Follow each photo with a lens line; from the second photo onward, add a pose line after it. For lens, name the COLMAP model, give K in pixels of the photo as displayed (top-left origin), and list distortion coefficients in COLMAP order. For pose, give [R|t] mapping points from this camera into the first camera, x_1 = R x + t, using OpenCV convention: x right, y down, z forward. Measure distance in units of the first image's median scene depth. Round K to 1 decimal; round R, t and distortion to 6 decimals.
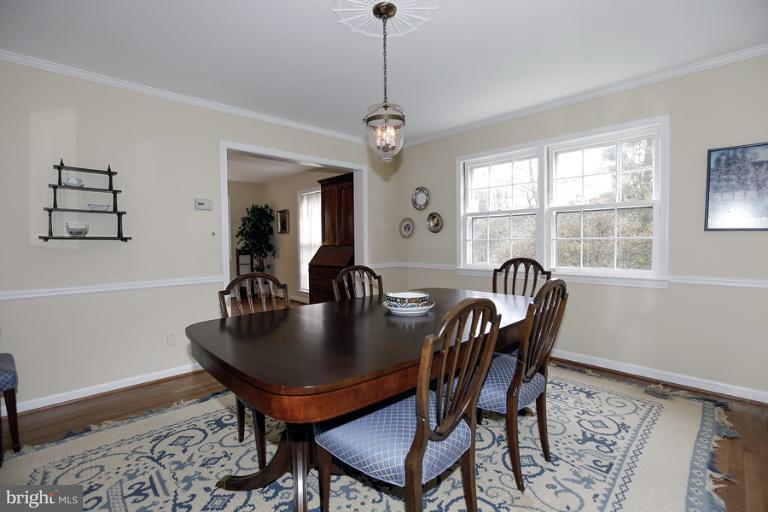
lens RADIAL K [[351.1, 0, 384.0], [0, 351.1, 256.0], [0, 0, 1]] dist [-0.042685, -0.000006]
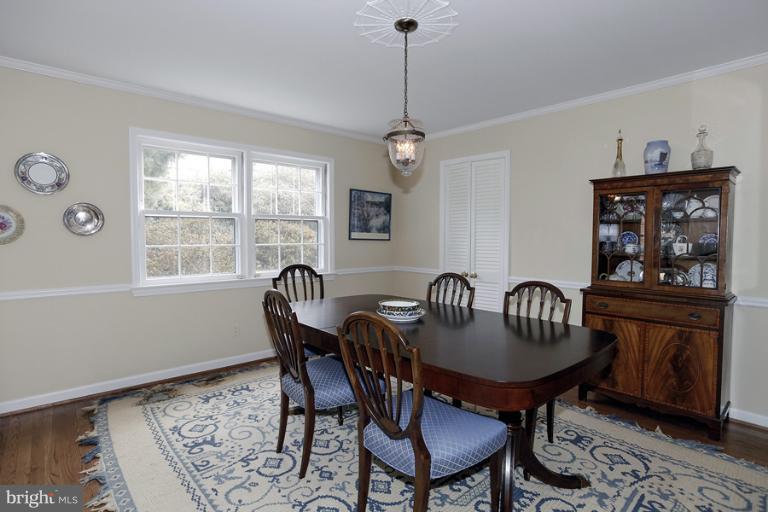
lens RADIAL K [[381.9, 0, 384.0], [0, 381.9, 256.0], [0, 0, 1]] dist [-0.041866, 0.000225]
pose [[0.012190, -0.039853, 0.999131, -0.850247], [0.038200, 0.998495, 0.039361, -0.062042], [-0.999196, 0.037687, 0.013694, 0.829955]]
